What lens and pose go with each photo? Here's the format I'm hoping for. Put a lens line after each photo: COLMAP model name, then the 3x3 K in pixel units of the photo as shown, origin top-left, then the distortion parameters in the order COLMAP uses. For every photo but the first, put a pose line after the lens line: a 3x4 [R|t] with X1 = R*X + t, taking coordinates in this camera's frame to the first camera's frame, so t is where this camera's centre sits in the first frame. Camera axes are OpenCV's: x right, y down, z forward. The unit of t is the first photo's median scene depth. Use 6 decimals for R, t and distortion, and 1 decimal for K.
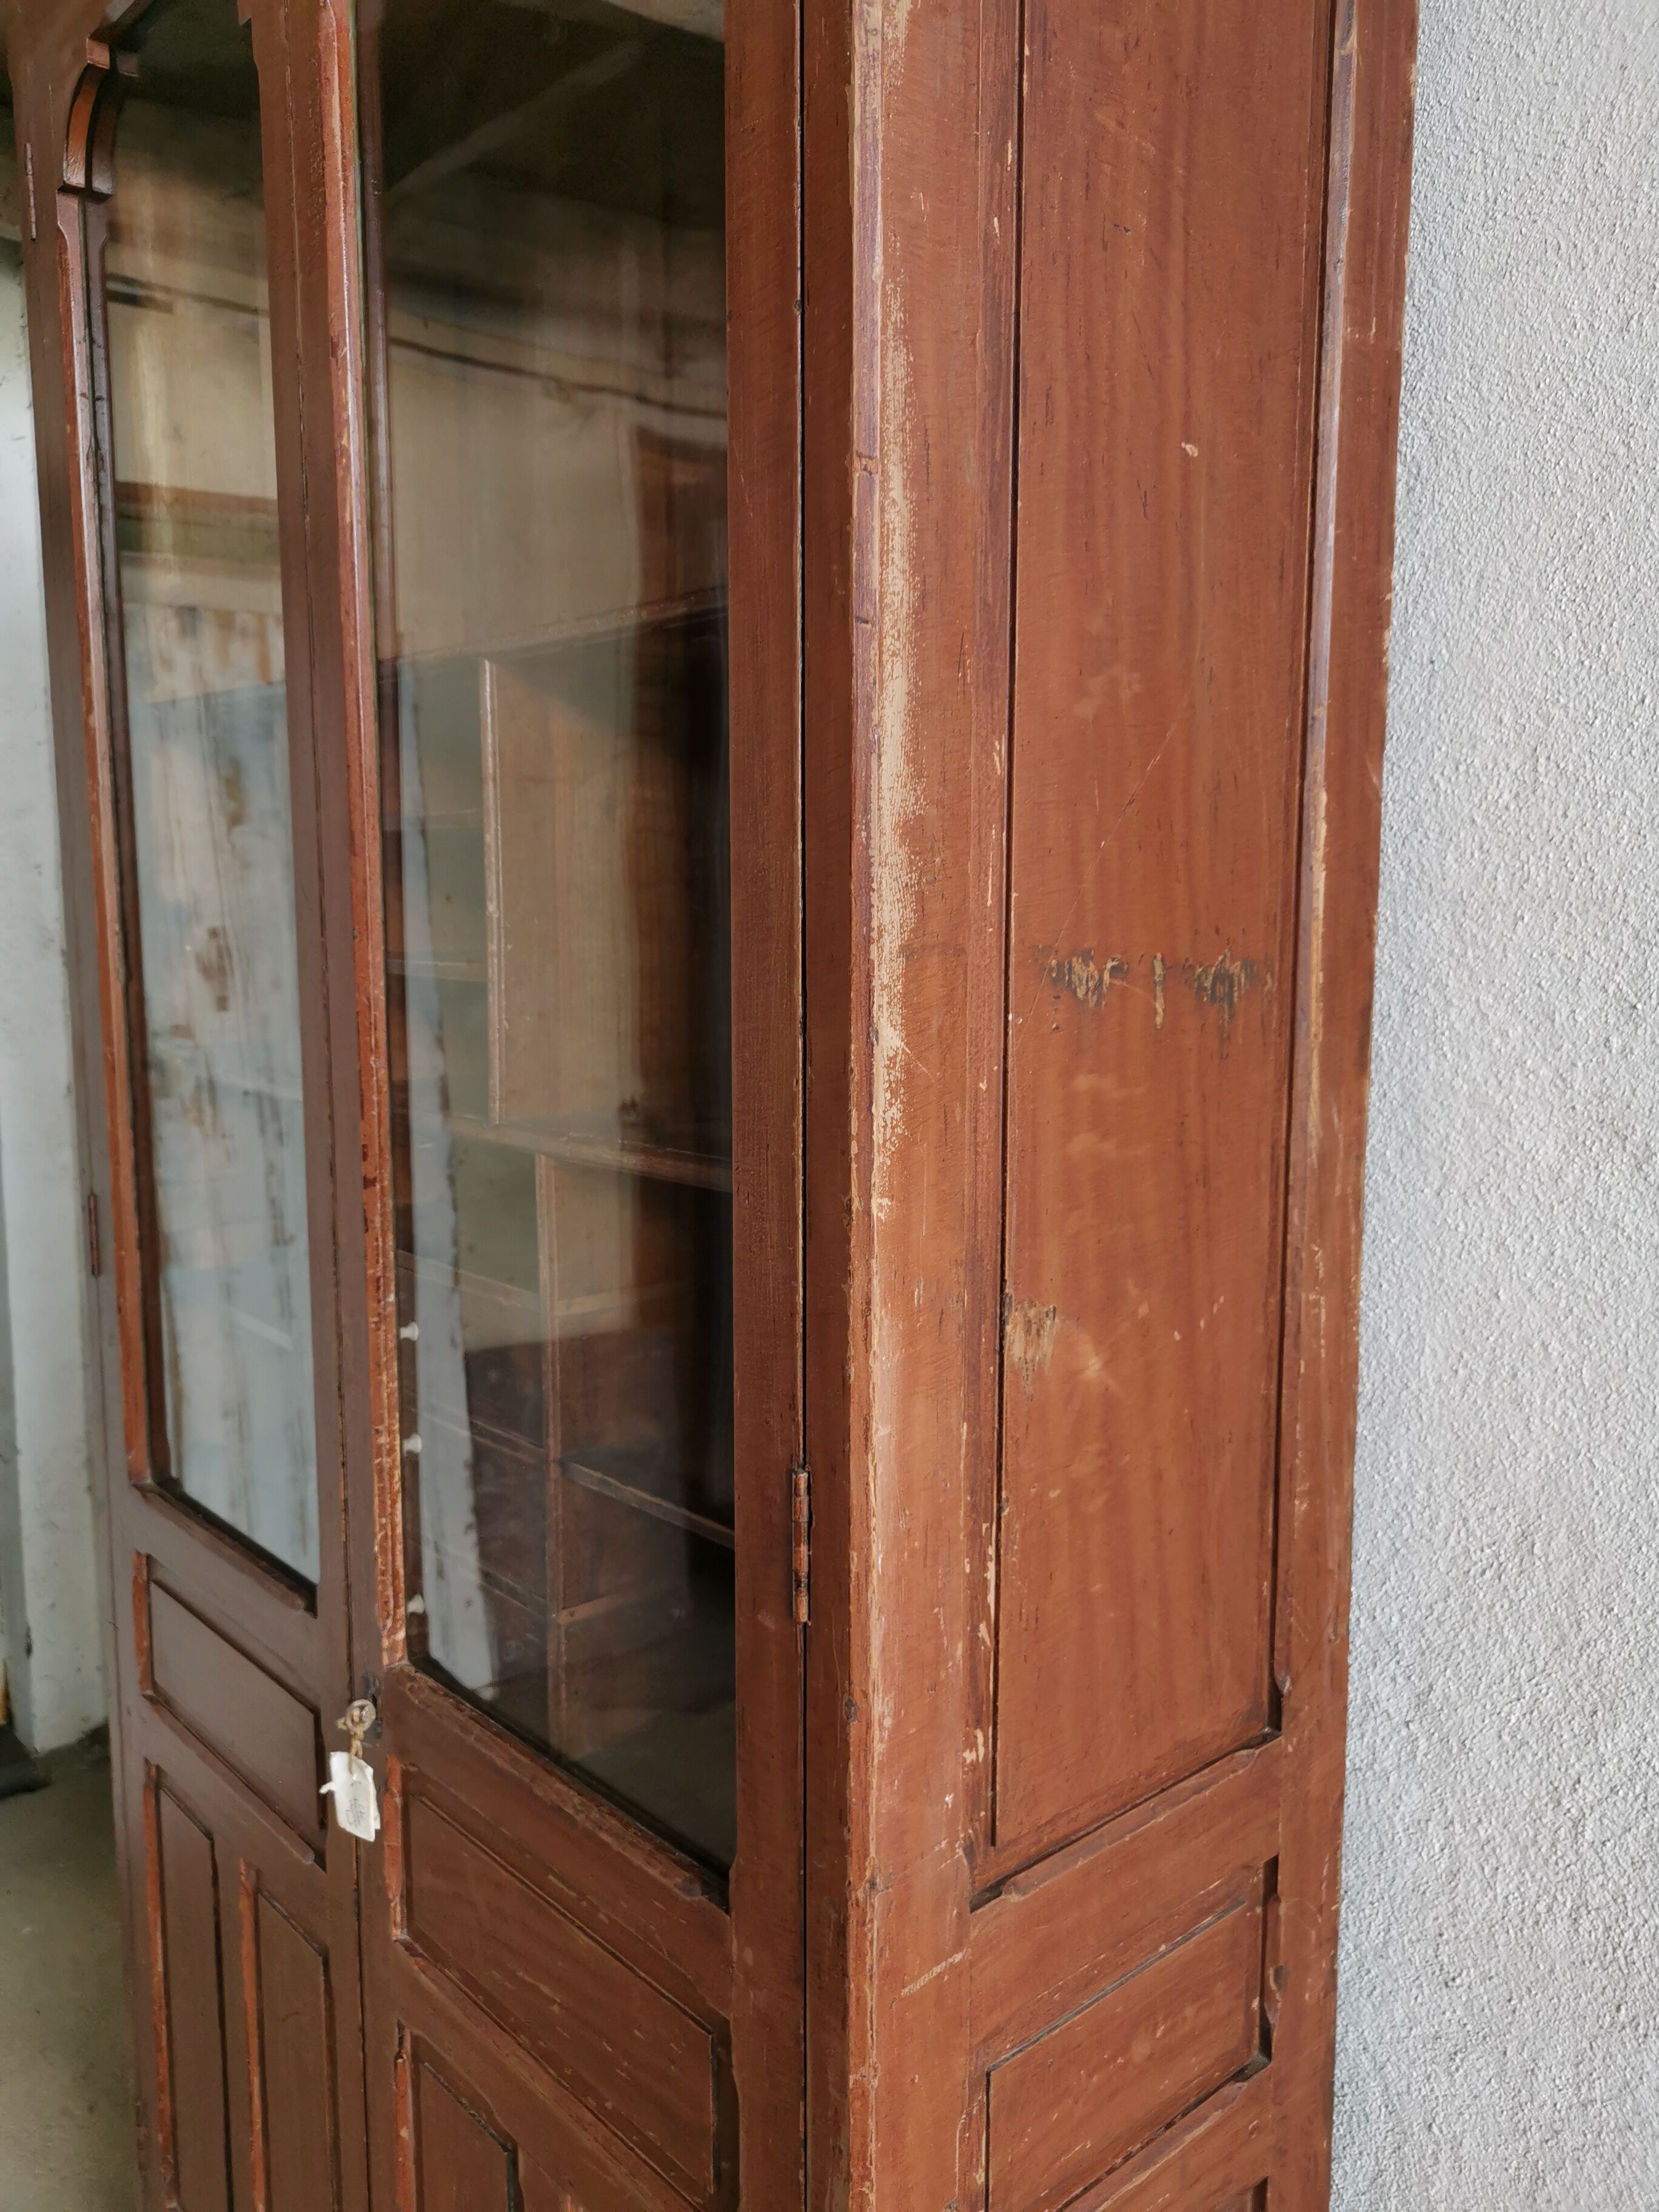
lens RADIAL K [[1712.7, 0, 801.6], [0, 1712.7, 1095.8], [0, 0, 1]] dist [0.055994, -0.058051]
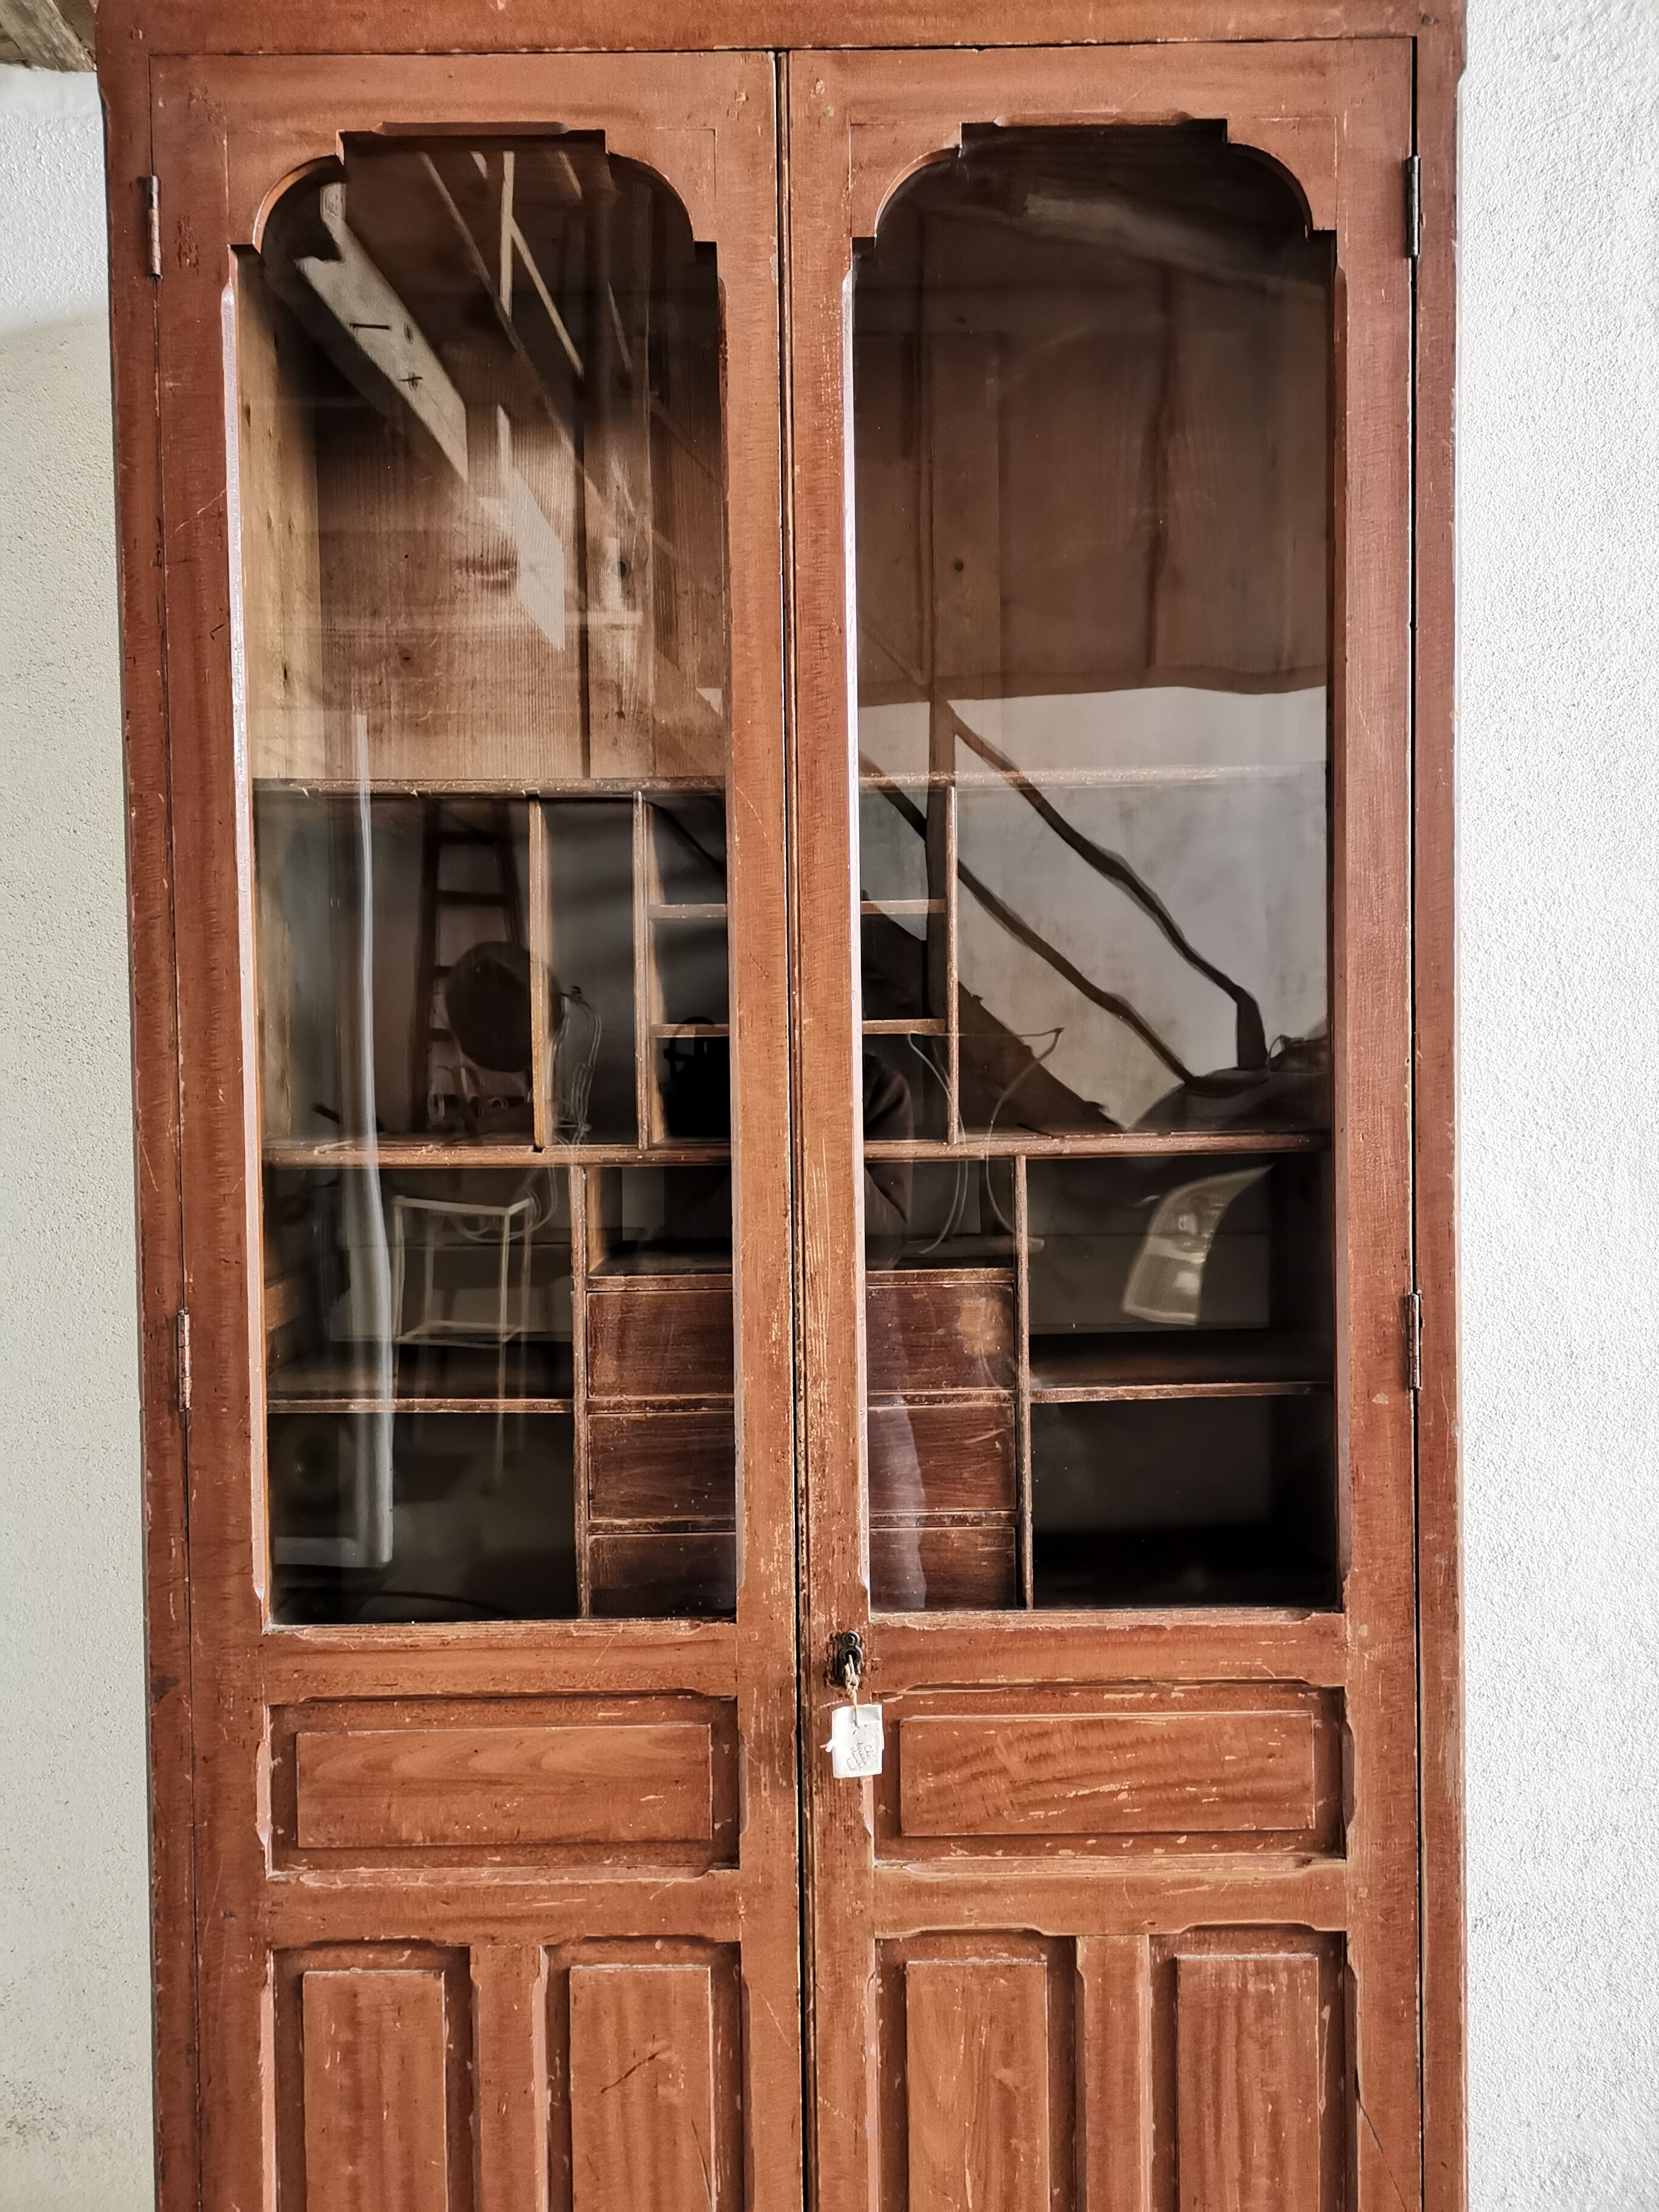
lens RADIAL K [[1712.7, 0, 825.6], [0, 1712.7, 1092.0], [0, 0, 1]] dist [0.055994, -0.058051]
pose [[0.654210, -0.026793, 0.755838, -1.357807], [0.107935, 0.992450, -0.058242, 0.049074], [-0.748572, 0.119684, 0.652163, 0.261345]]
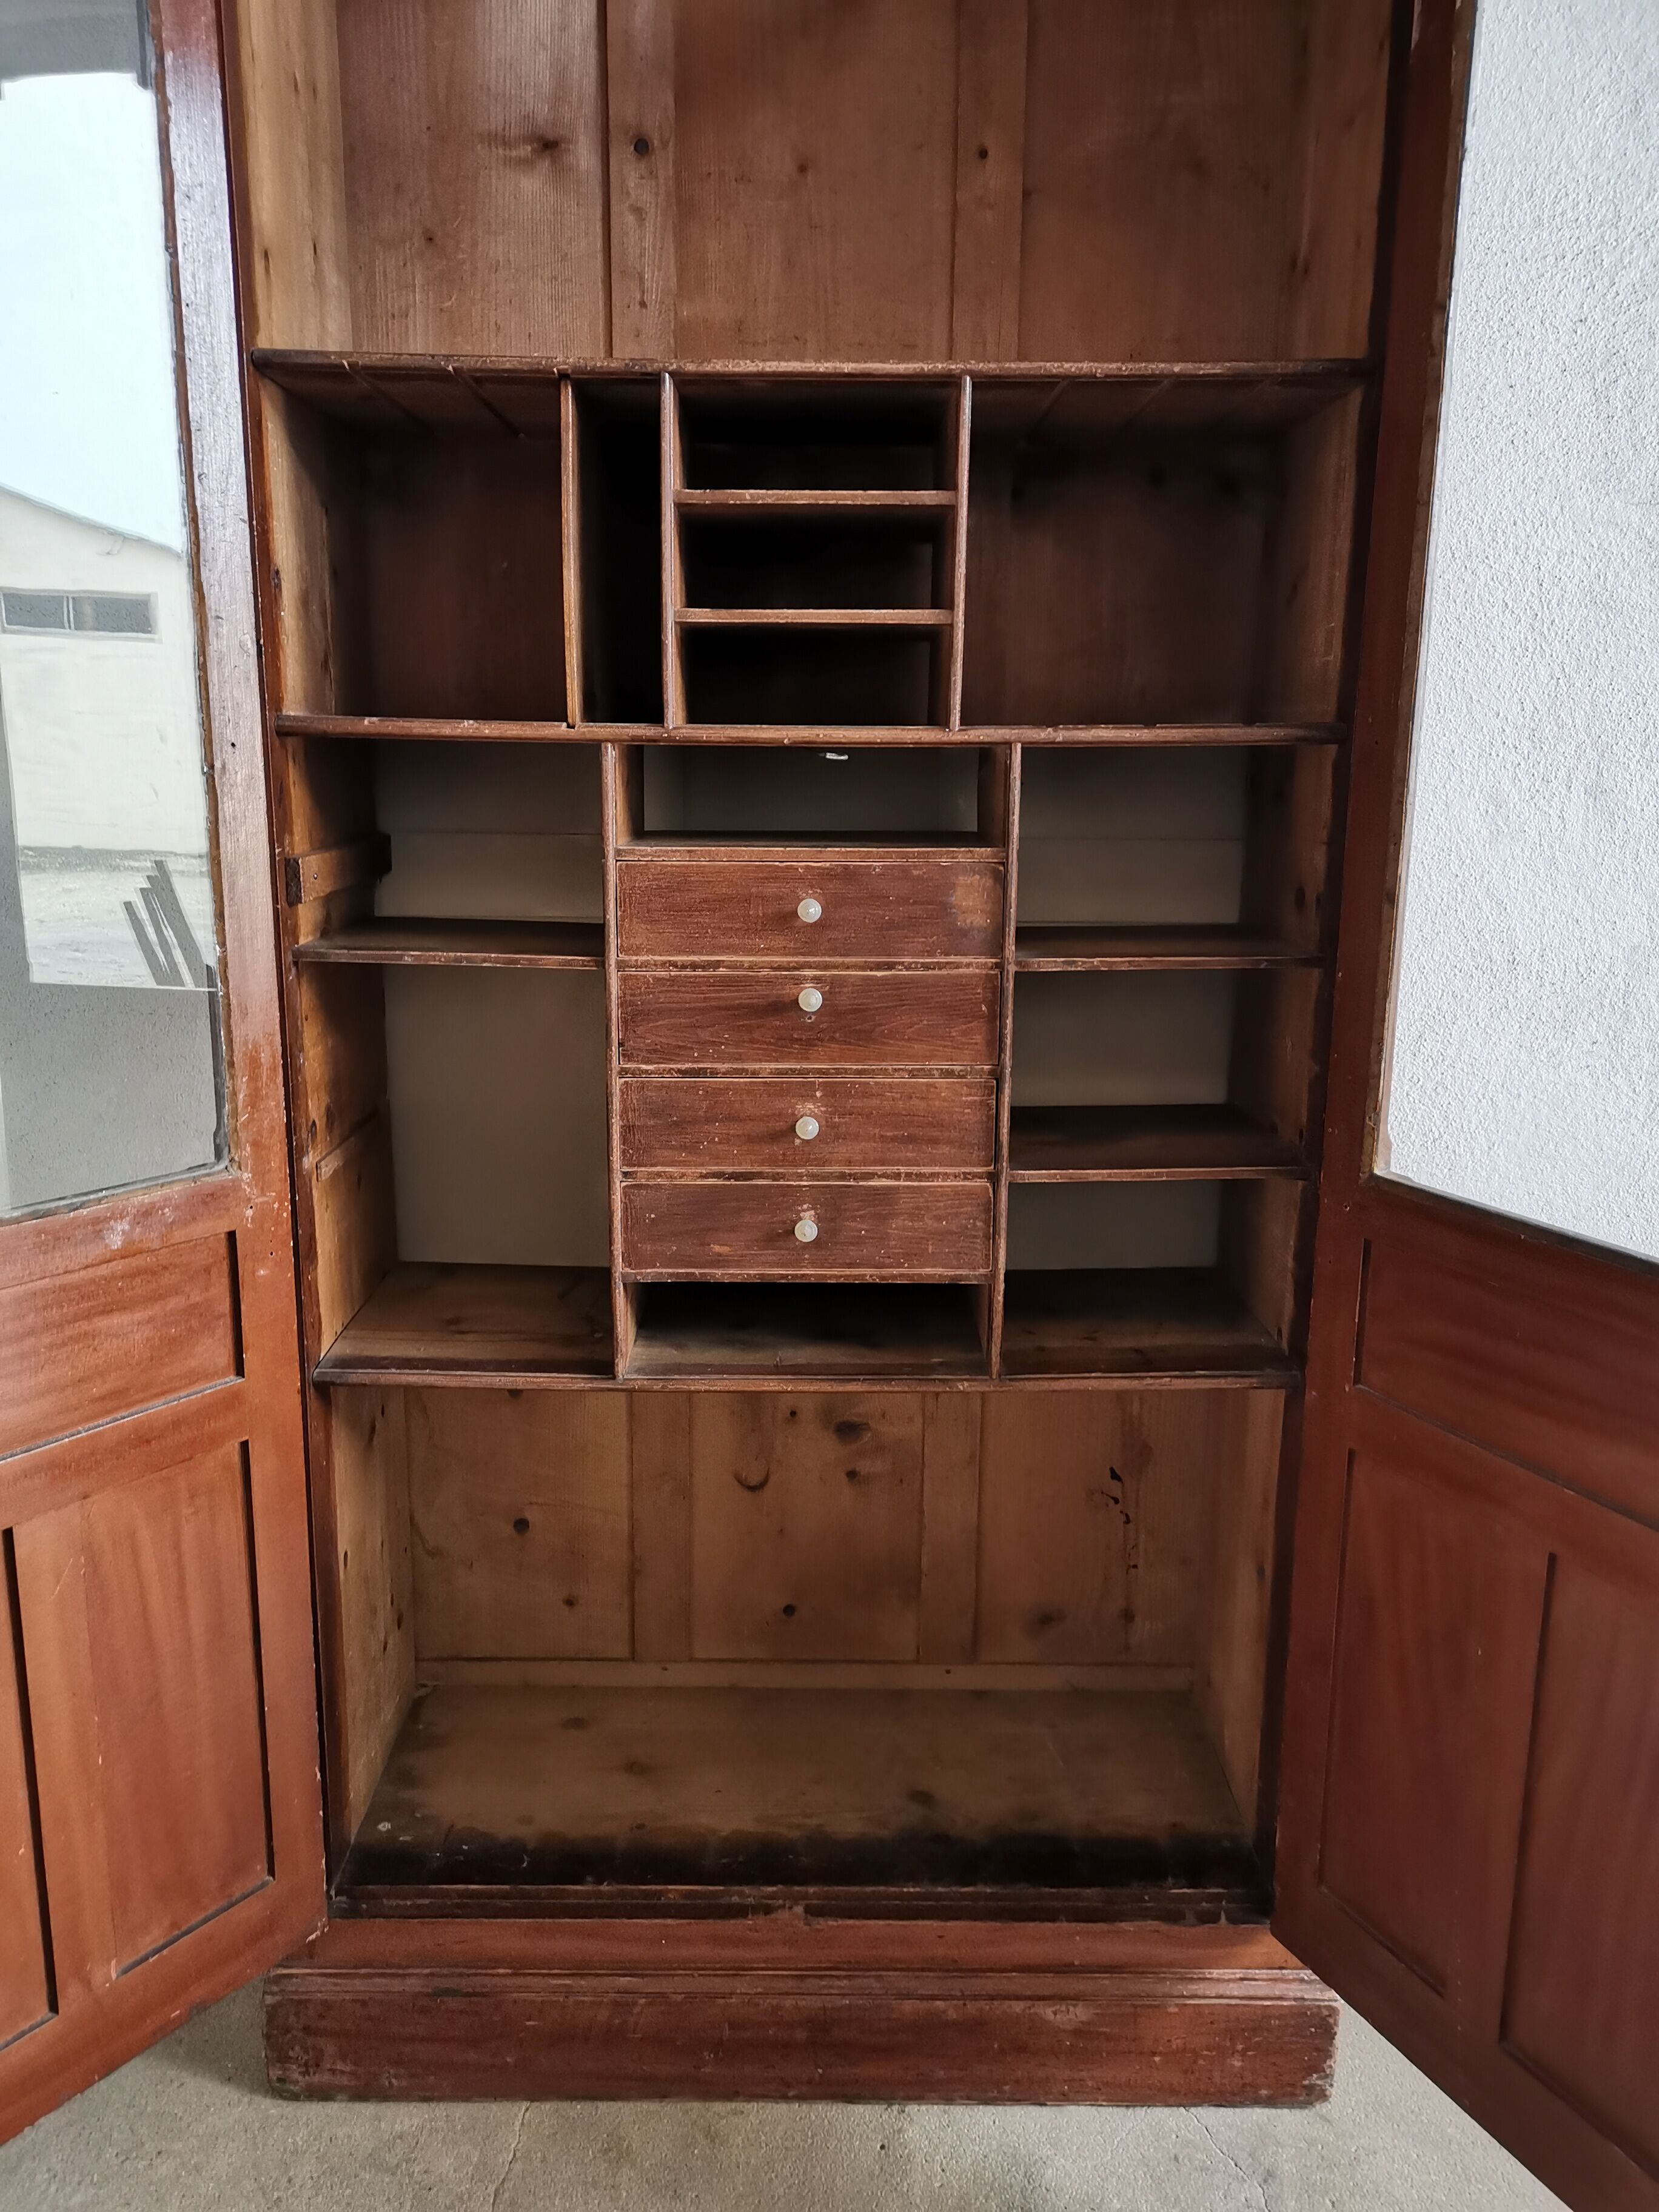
lens RADIAL K [[1712.7, 0, 825.3], [0, 1712.7, 1100.7], [0, 0, 1]] dist [0.055994, -0.058051]
pose [[0.653388, -0.152383, 0.741528, -1.487325], [0.084532, 0.988092, 0.128567, 0.142292], [-0.752289, -0.021321, 0.658488, 0.178263]]
